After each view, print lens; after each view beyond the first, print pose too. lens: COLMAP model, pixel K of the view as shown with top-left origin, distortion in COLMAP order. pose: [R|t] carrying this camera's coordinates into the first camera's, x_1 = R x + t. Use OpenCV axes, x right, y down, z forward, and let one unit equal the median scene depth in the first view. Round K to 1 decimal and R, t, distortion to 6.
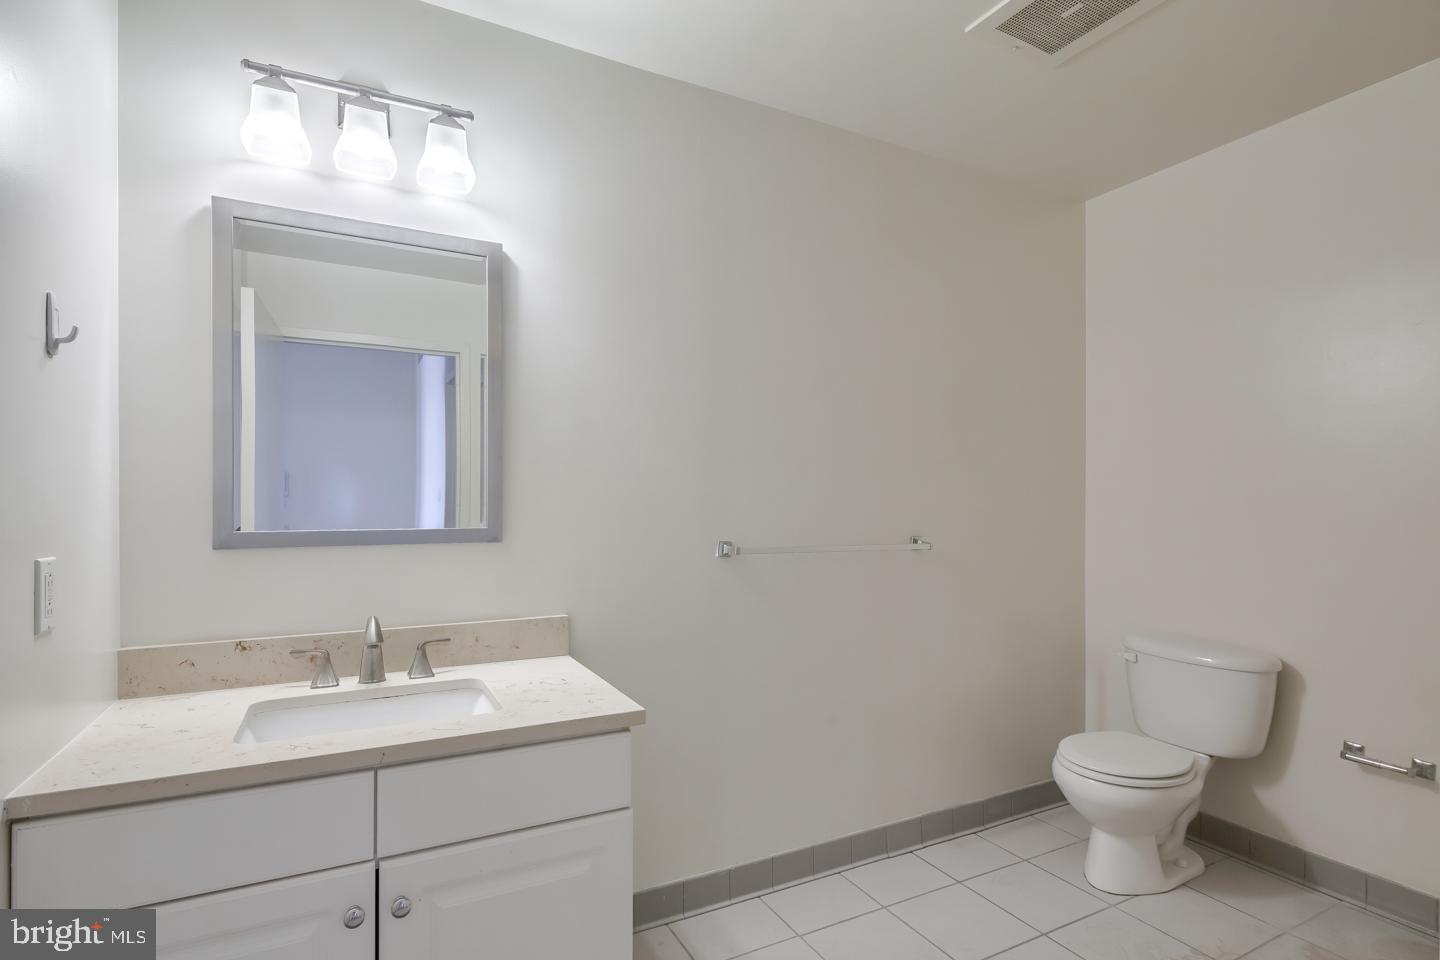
lens RADIAL K [[701.5, 0, 711.5], [0, 701.5, 530.5], [0, 0, 1]] dist [0.001675, -0.000682]
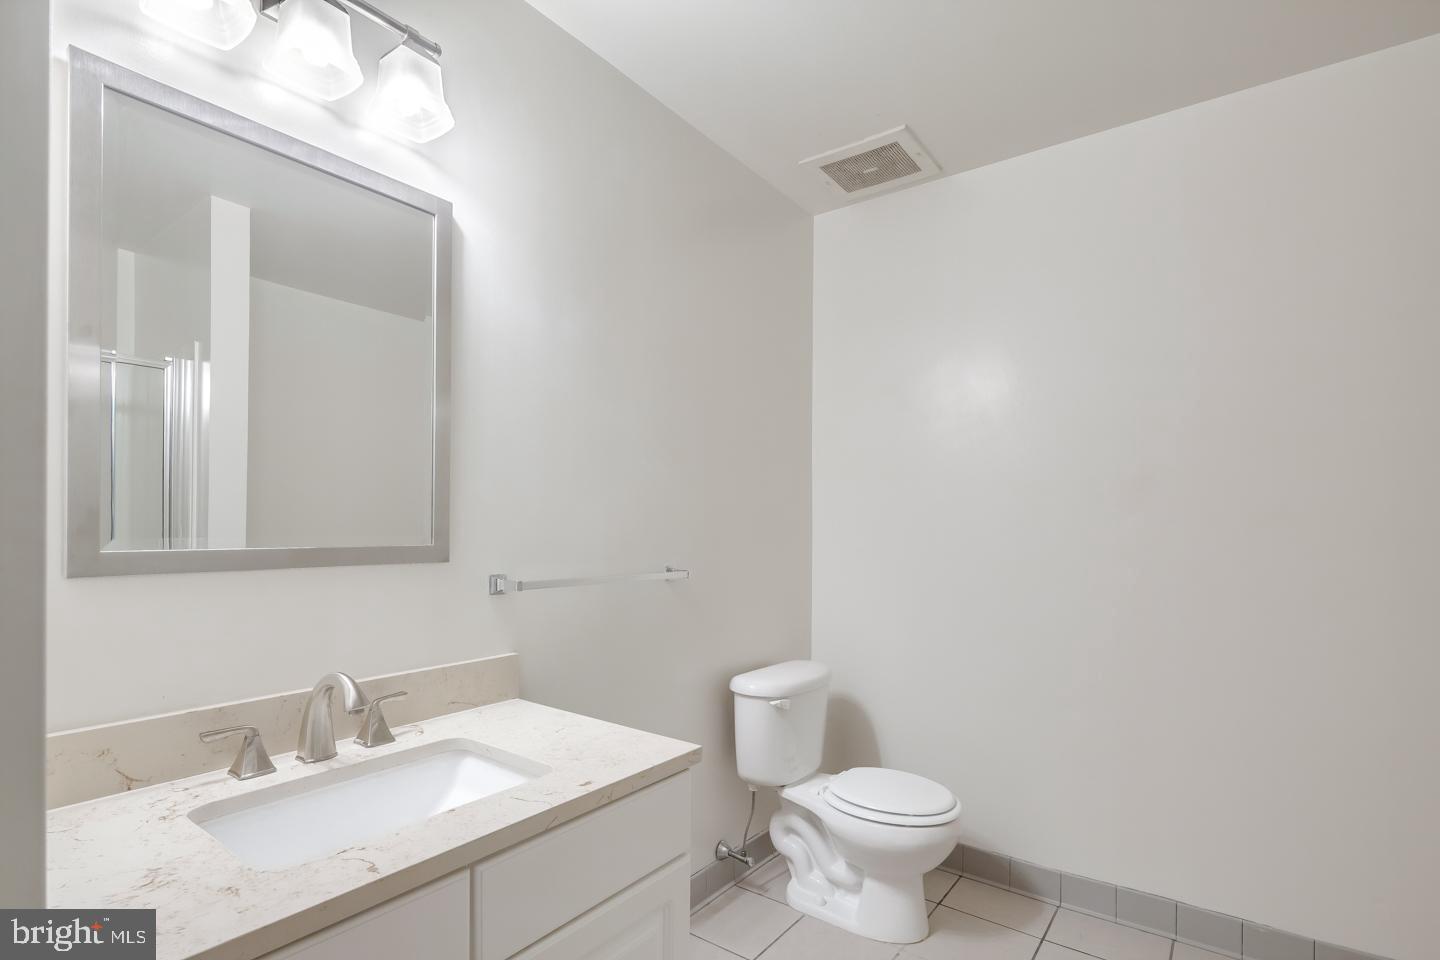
lens RADIAL K [[717.1, 0, 719.0], [0, 717.1, 499.3], [0, 0, 1]] dist [0.035628, -0.000072]
pose [[0.896928, 0.024355, 0.441505, -0.432609], [0.017925, 0.995659, -0.091339, 0.025241], [-0.441813, 0.089838, 0.892597, 0.131313]]
